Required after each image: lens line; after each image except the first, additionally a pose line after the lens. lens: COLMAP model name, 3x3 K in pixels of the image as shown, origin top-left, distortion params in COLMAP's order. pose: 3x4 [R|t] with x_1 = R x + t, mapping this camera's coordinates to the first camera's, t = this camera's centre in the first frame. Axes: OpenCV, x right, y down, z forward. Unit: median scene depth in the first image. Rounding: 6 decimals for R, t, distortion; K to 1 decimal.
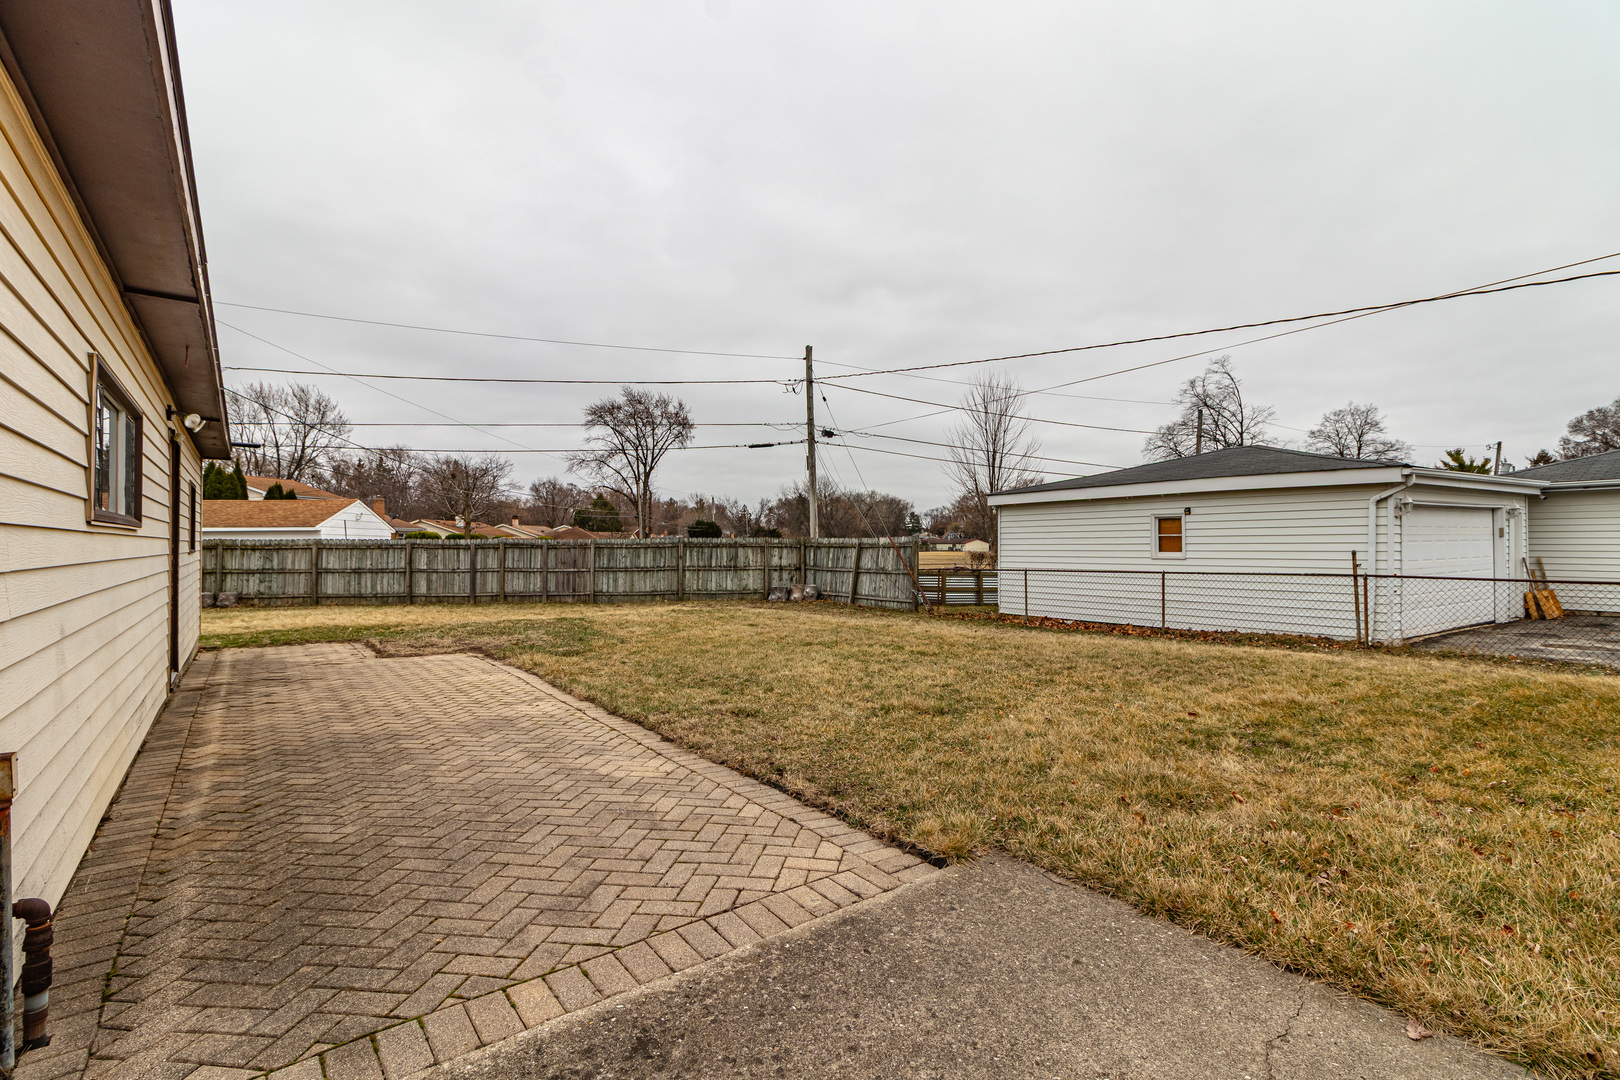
lens RADIAL K [[791.9, 0, 801.5], [0, 791.9, 533.7], [0, 0, 1]] dist [0.001776, 0.001174]
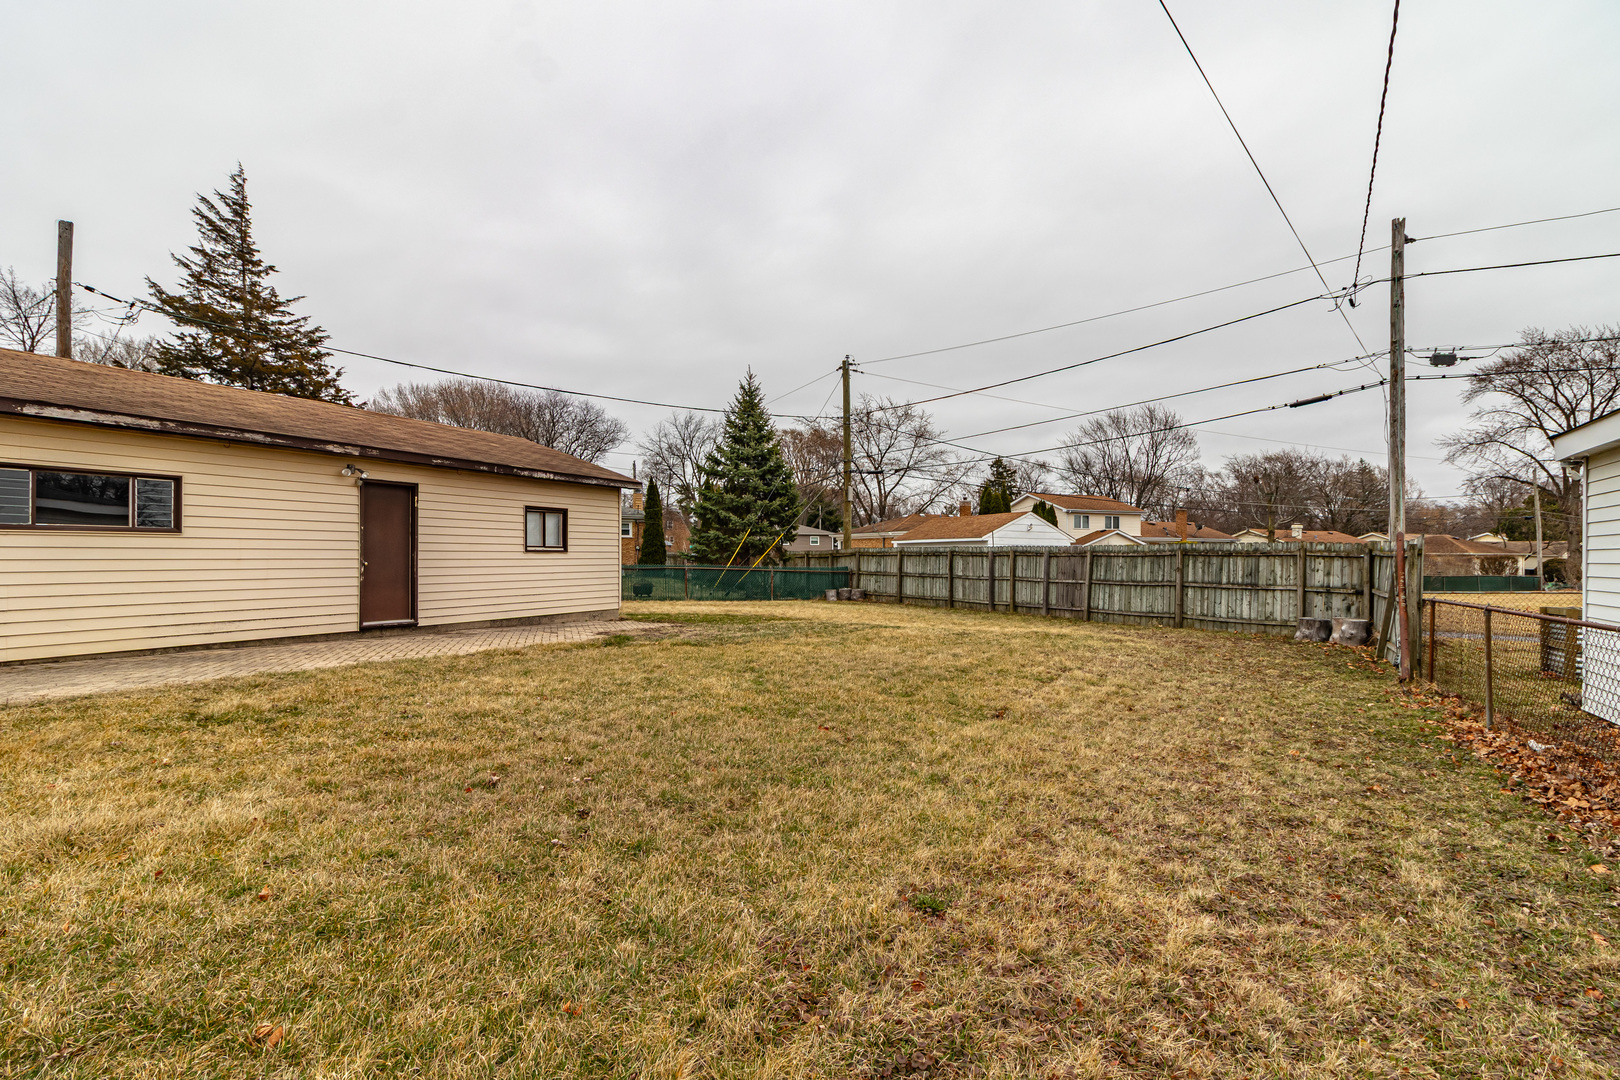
lens RADIAL K [[791.9, 0, 808.1], [0, 791.9, 544.4], [0, 0, 1]] dist [0.001776, 0.001174]
pose [[0.442572, -0.007416, -0.896702, 0.359188], [0.004604, 0.999971, -0.005998, 0.009065], [0.896721, -0.001474, 0.442594, 0.352857]]
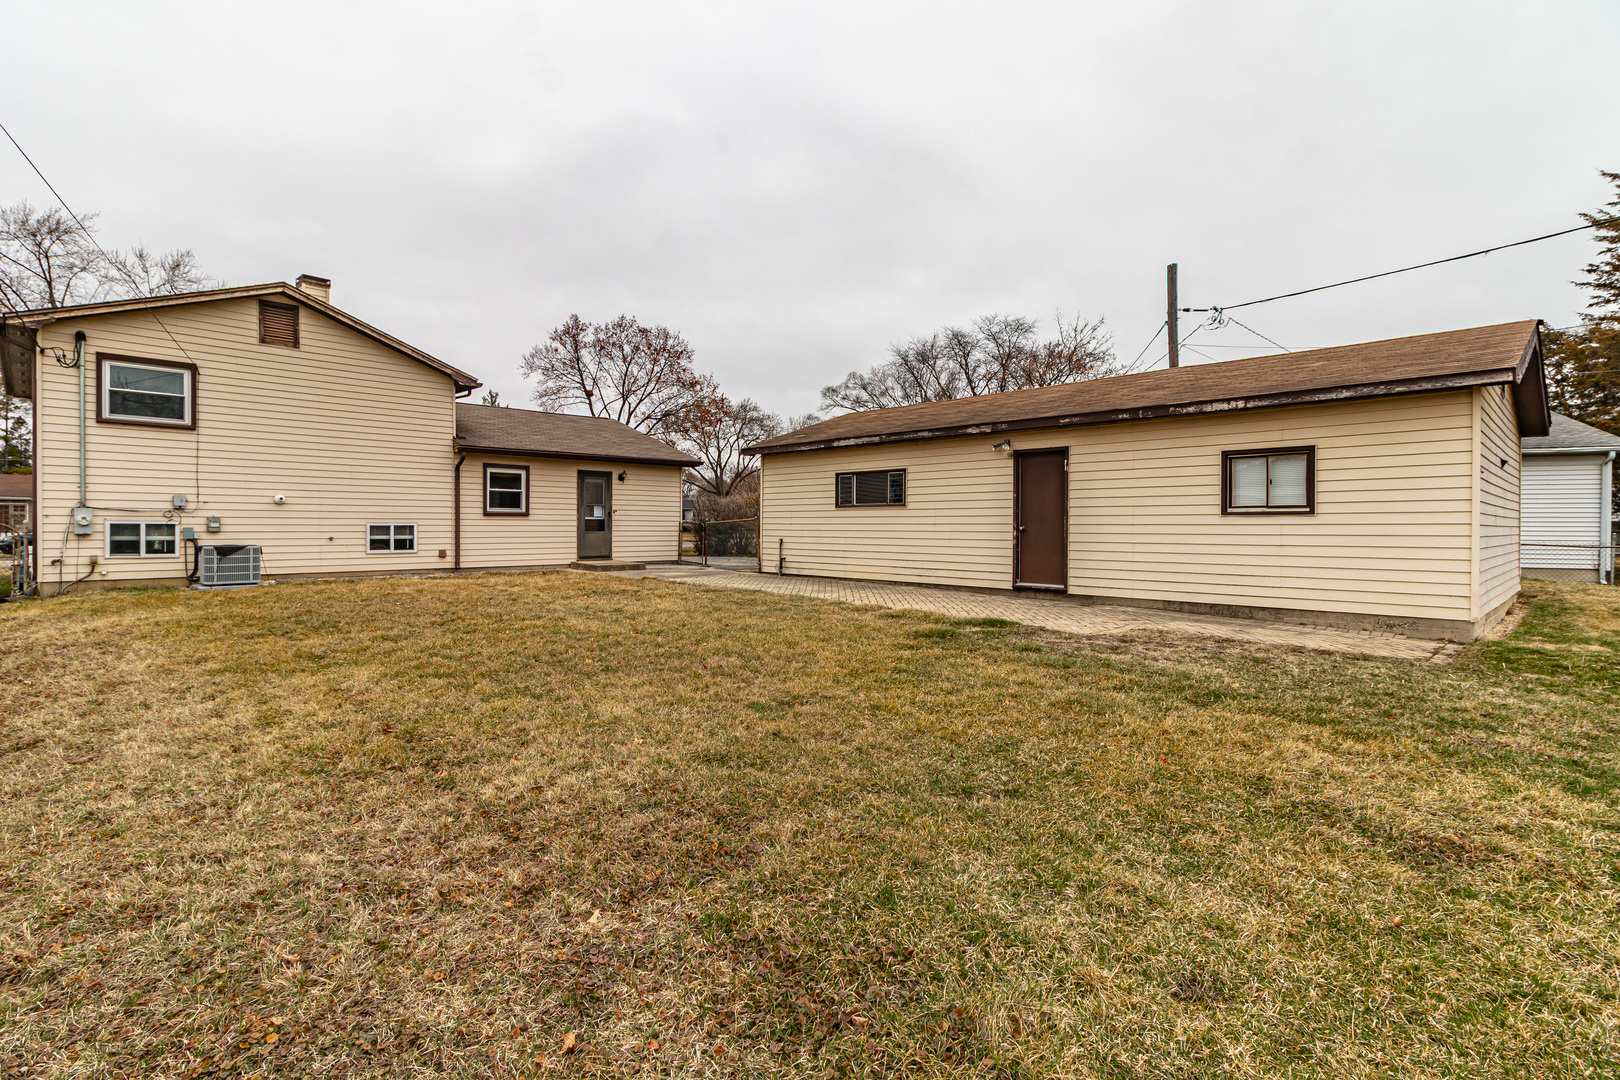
lens RADIAL K [[791.9, 0, 796.4], [0, 791.9, 535.6], [0, 0, 1]] dist [0.001776, 0.001174]
pose [[-0.993512, -0.000050, -0.113731, -0.059305], [-0.000013, 1.000000, -0.000323, 0.024279], [0.113731, -0.000320, -0.993512, 0.928509]]
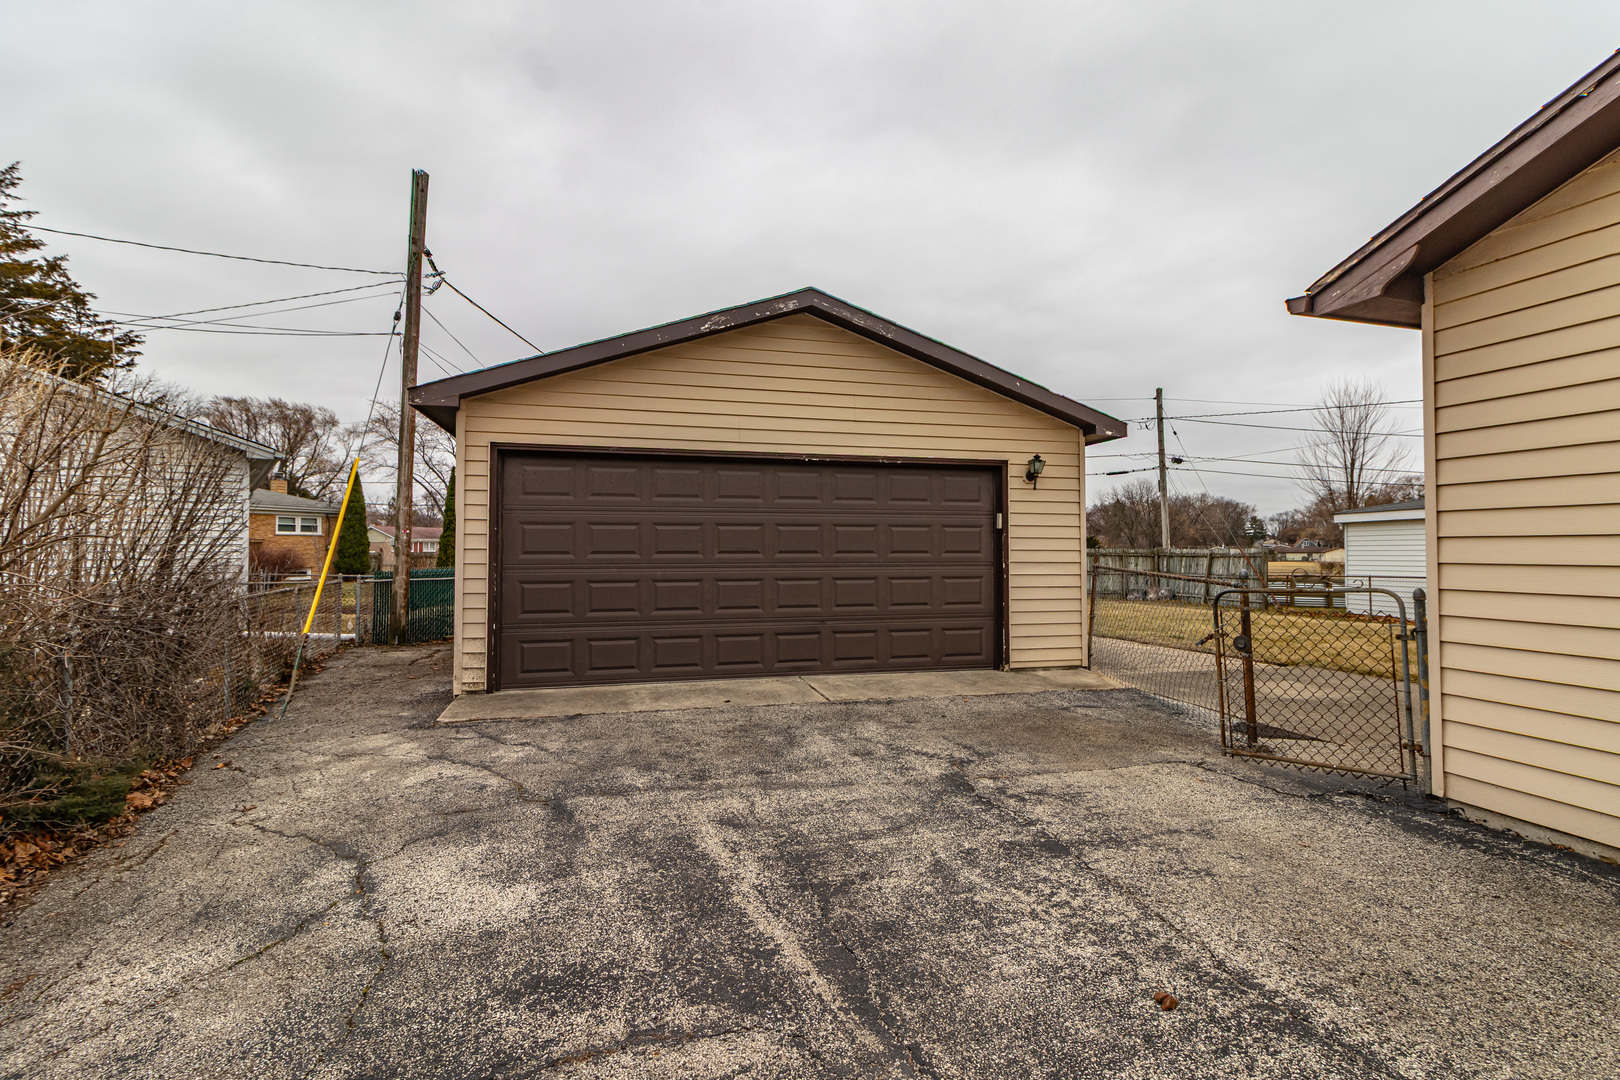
lens RADIAL K [[791.9, 0, 797.8], [0, 791.9, 520.7], [0, 0, 1]] dist [0.001776, 0.001174]
pose [[0.927378, -0.010372, -0.373981, -0.053632], [0.000741, 0.999665, -0.025889, -0.006294], [0.374124, 0.023731, 0.927075, -0.325480]]
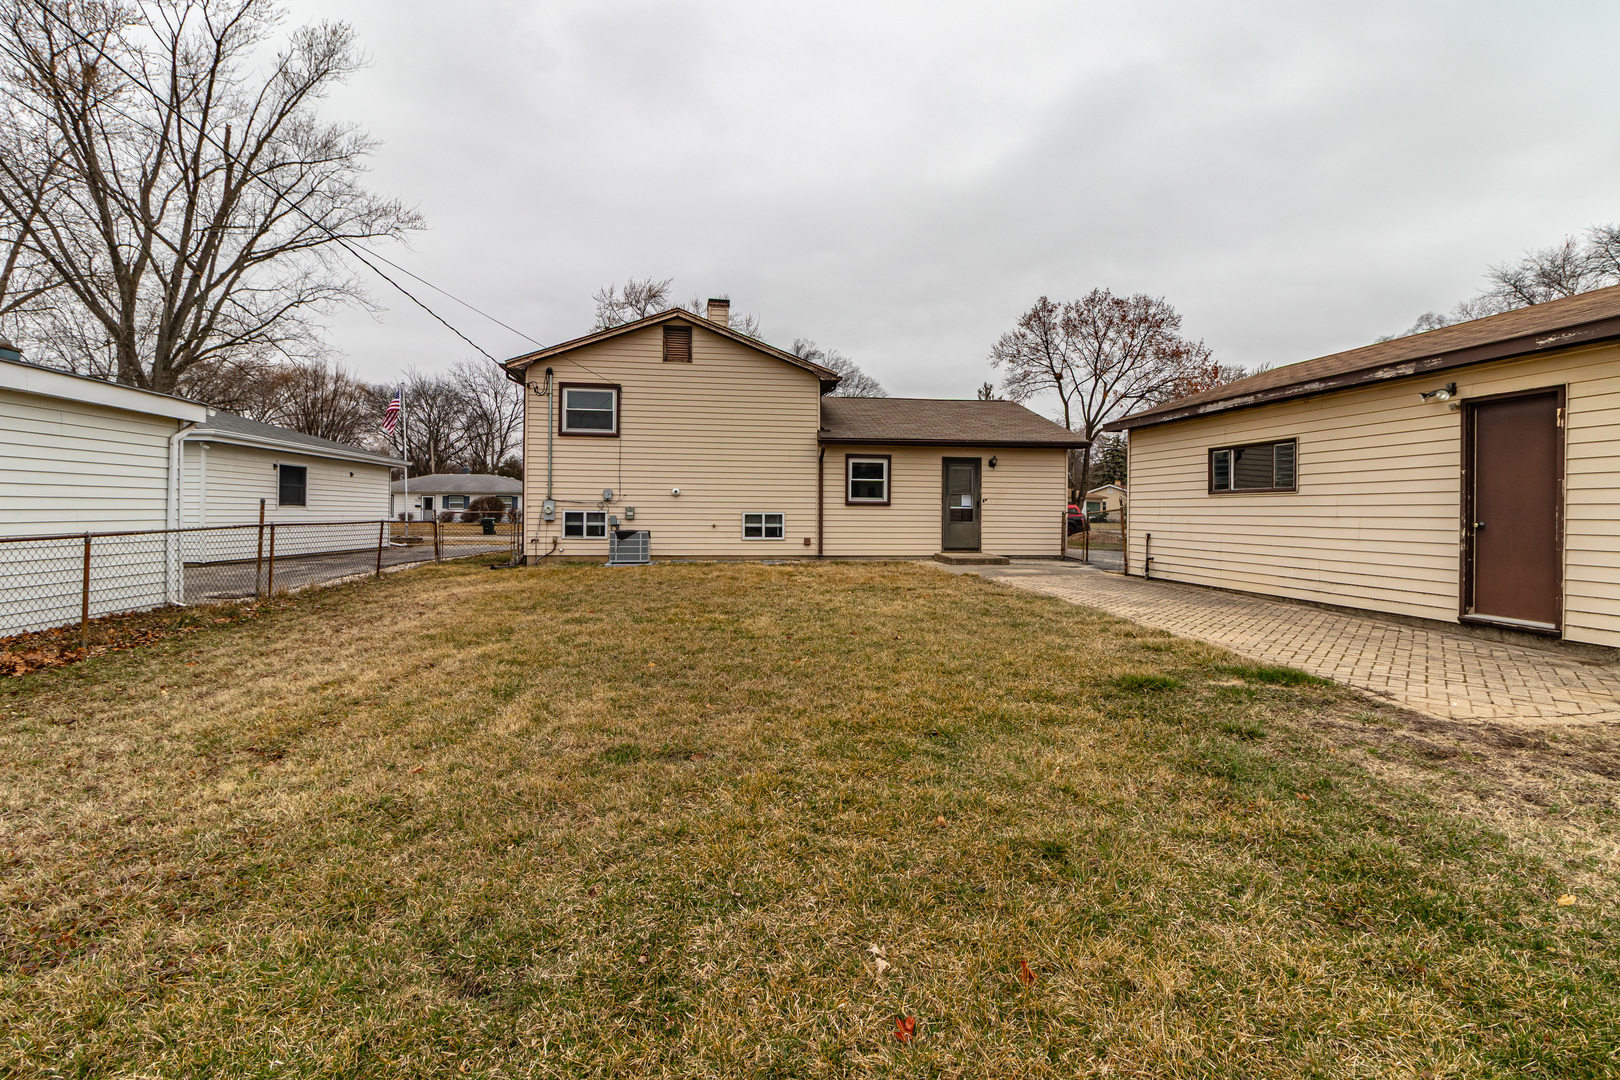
lens RADIAL K [[791.9, 0, 786.6], [0, 791.9, 514.0], [0, 0, 1]] dist [0.001776, 0.001174]
pose [[-0.863539, -0.006249, 0.504244, -0.214407], [-0.012546, 0.999880, -0.009095, 0.020596], [-0.504126, -0.014180, -0.863513, 0.826255]]
